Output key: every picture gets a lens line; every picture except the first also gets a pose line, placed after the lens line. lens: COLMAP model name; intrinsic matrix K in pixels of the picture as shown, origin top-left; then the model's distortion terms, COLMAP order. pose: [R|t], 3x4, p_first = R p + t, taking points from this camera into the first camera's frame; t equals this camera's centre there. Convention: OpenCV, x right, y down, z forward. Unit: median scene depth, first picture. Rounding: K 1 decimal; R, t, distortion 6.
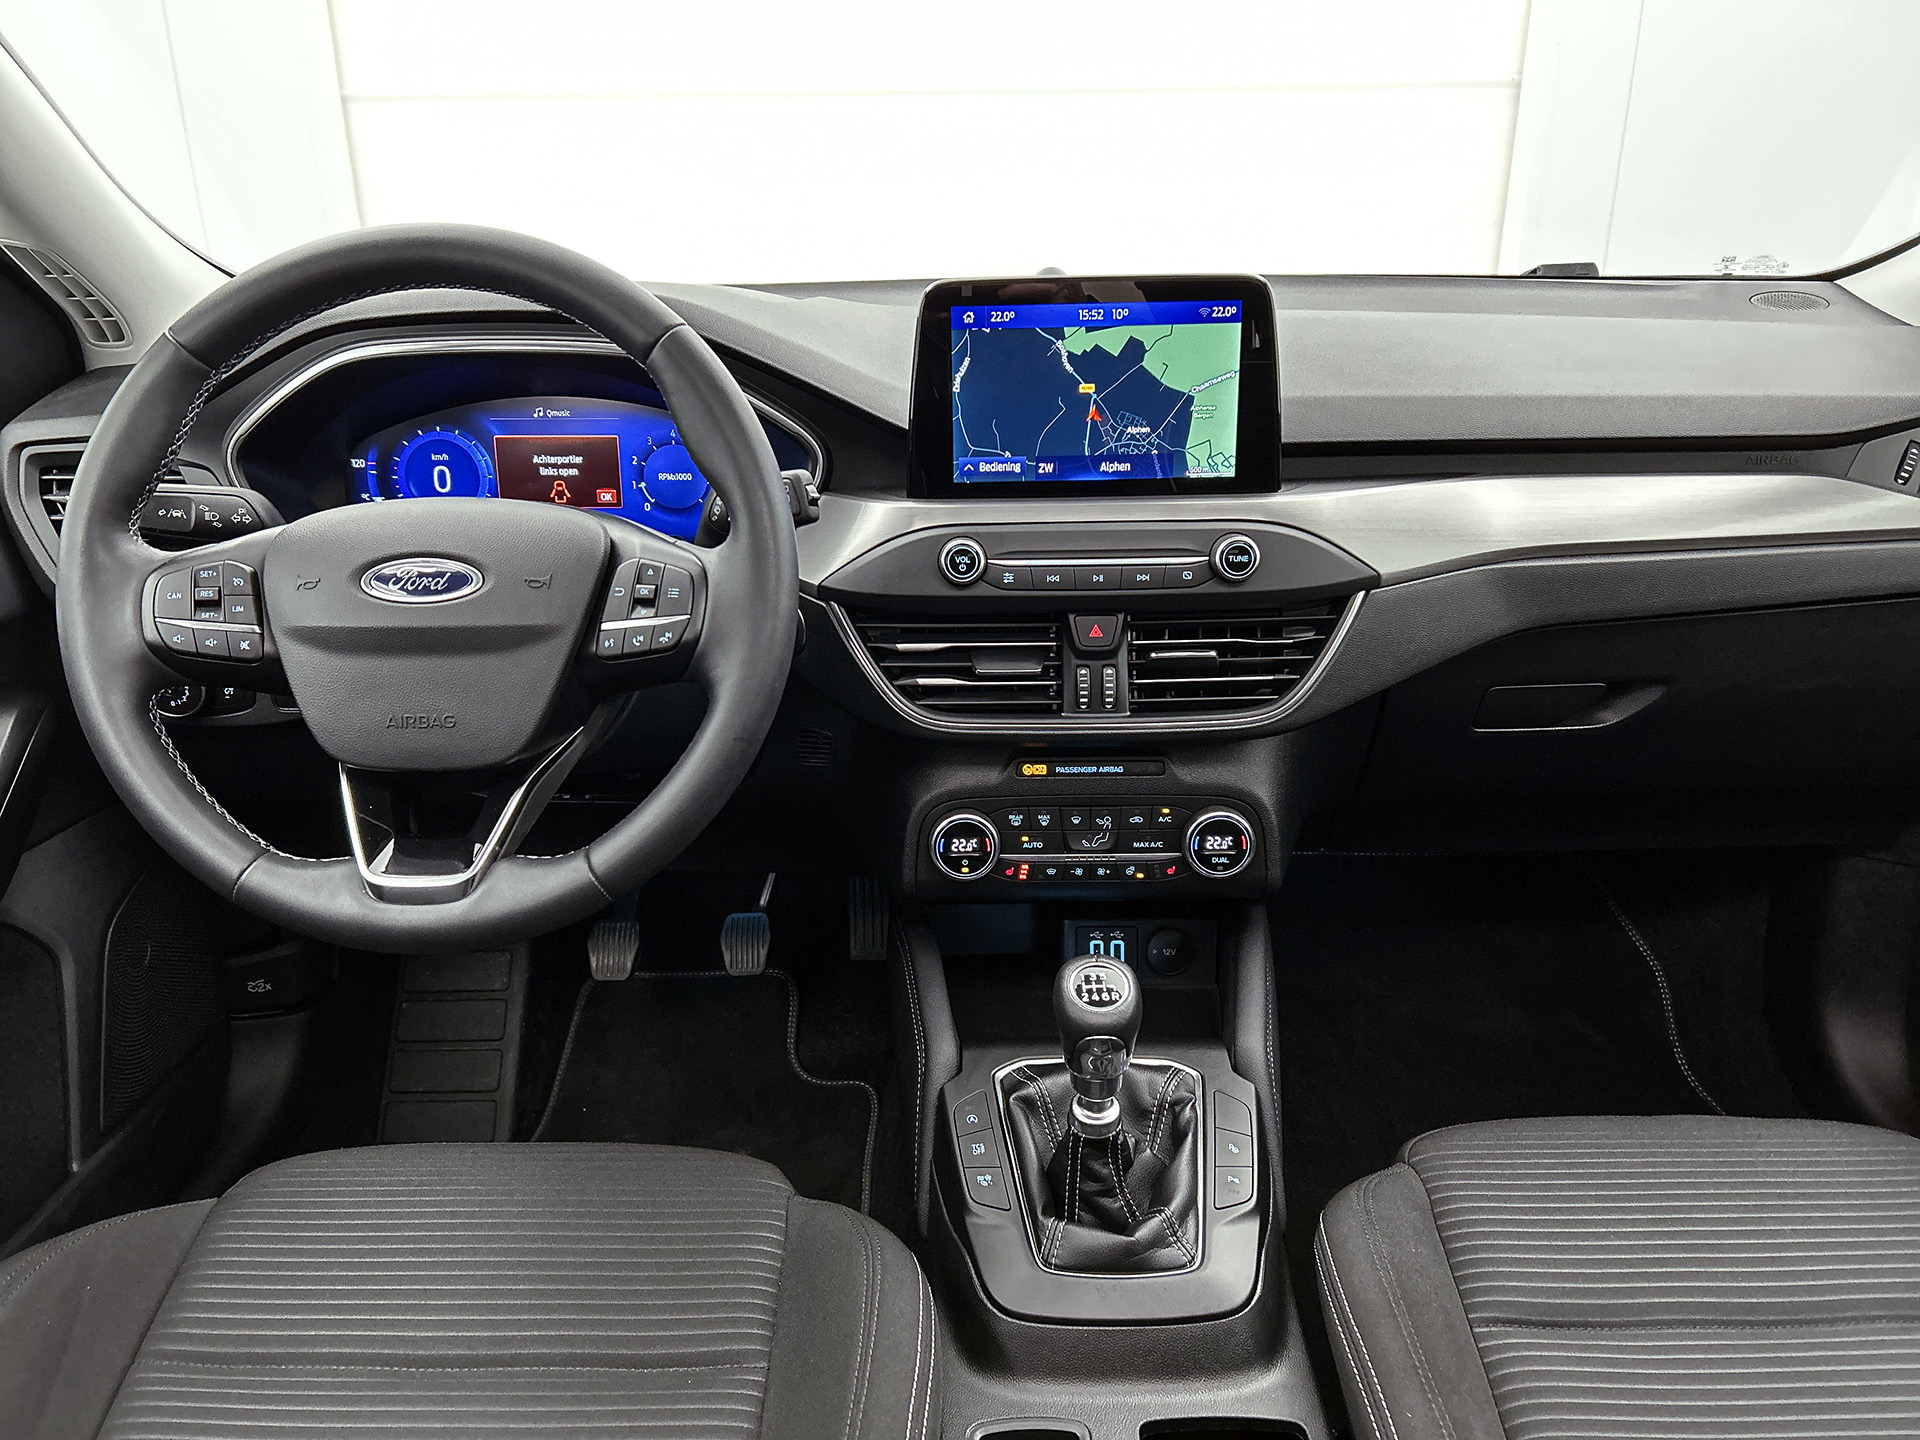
lens RADIAL K [[1449.9, 0, 945.4], [0, 1449.9, 715.9], [0, 0, 1]] dist [0.040900, -0.028942]
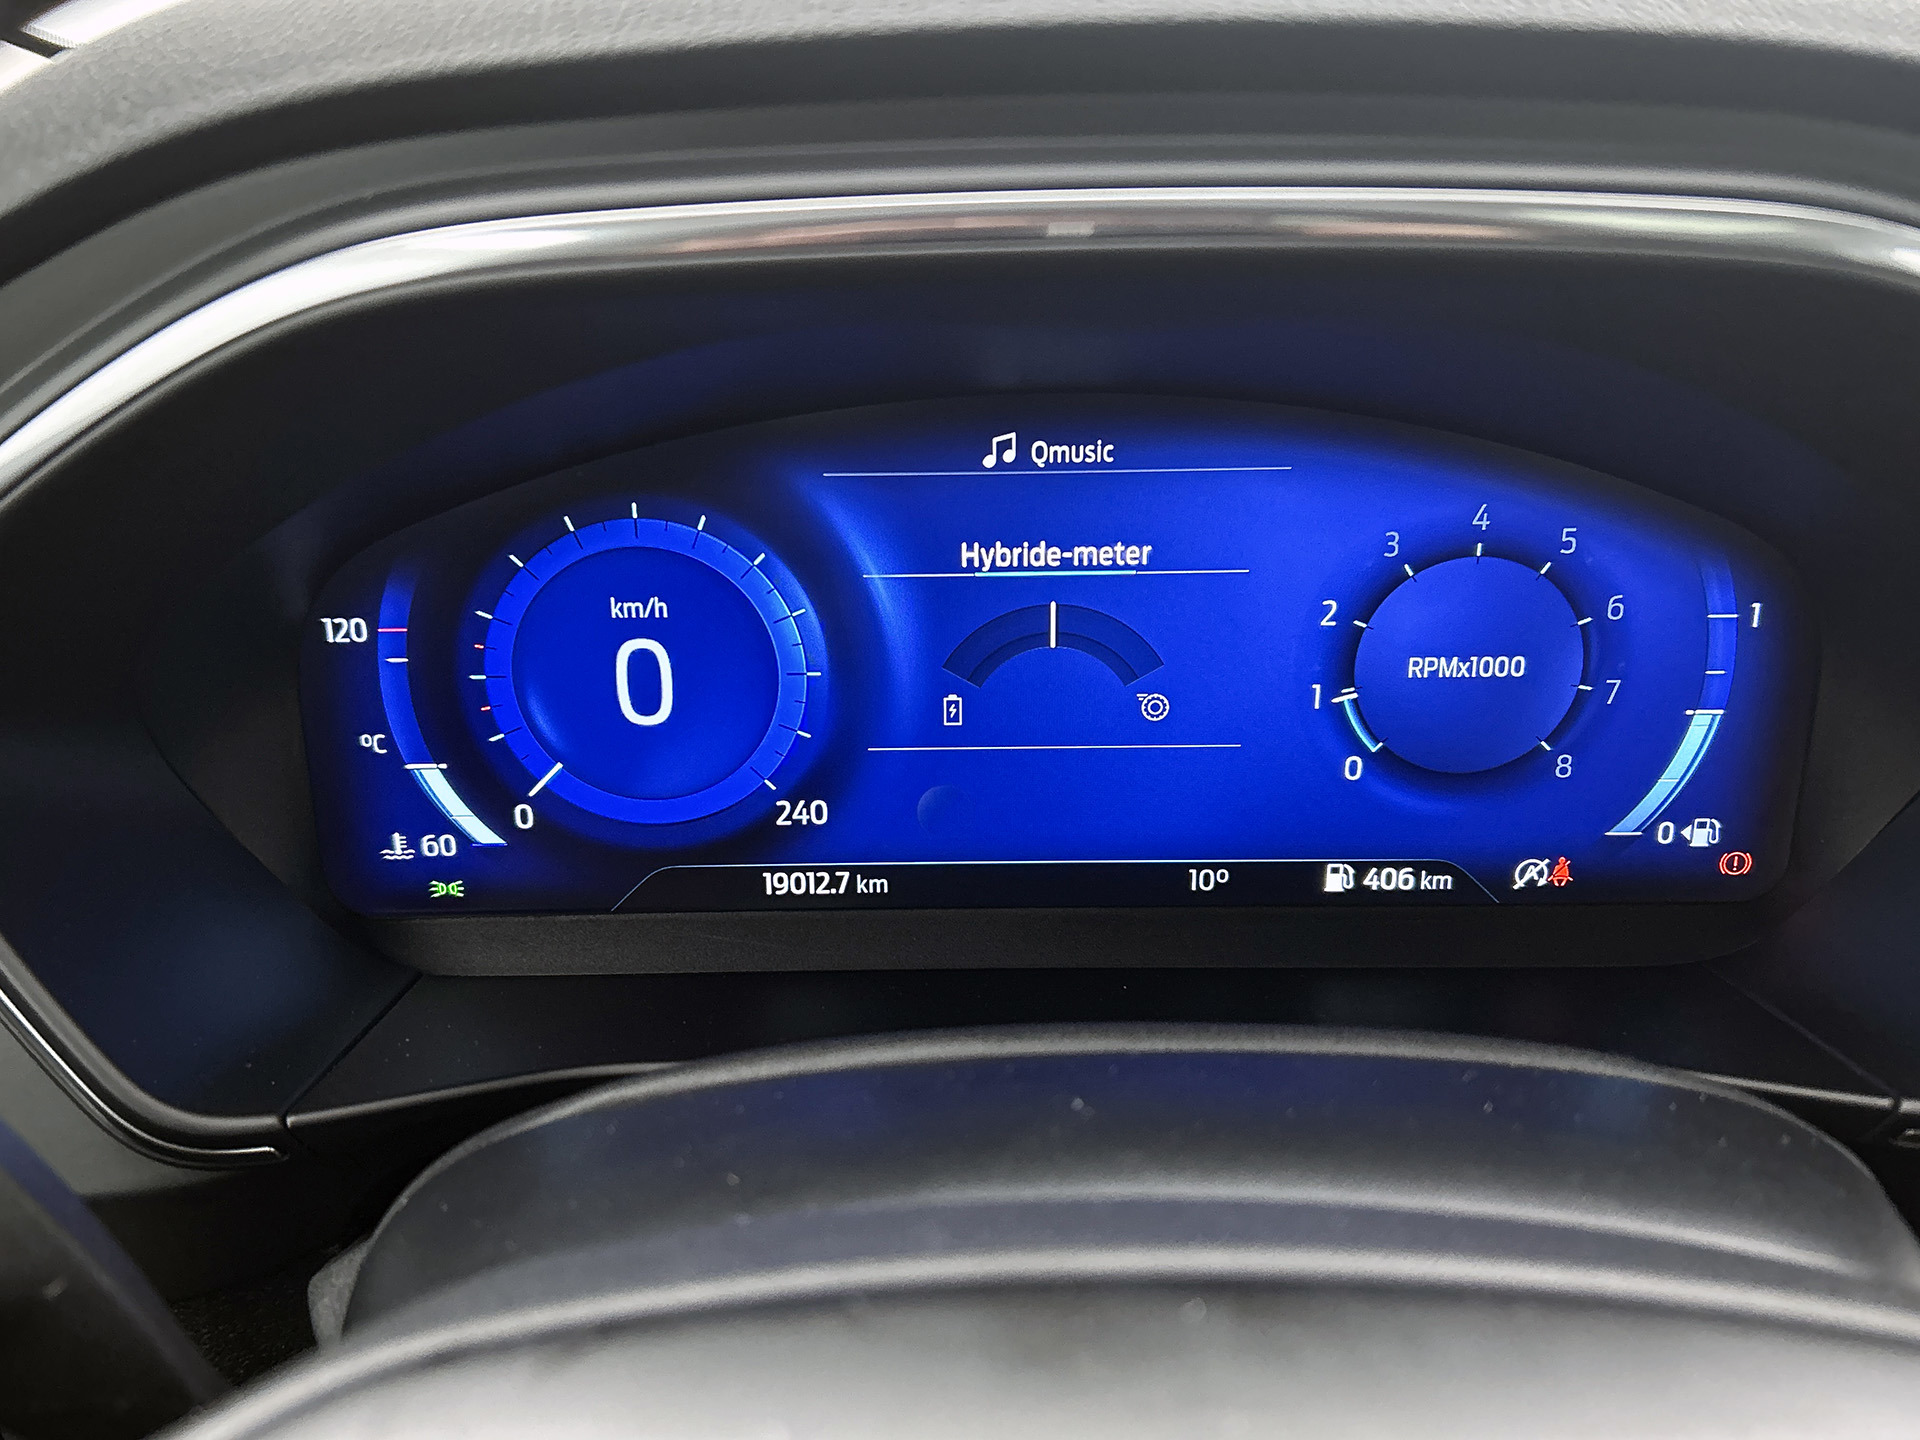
lens RADIAL K [[1698.8, 0, 954.0], [0, 1698.8, 720.2], [0, 0, 1]] dist [0.050135, -0.018866]
pose [[0.999876, -0.008853, 0.013061, -0.330062], [0.008068, 0.998226, 0.058986, -0.198846], [-0.013560, -0.058873, 0.998173, 0.762333]]
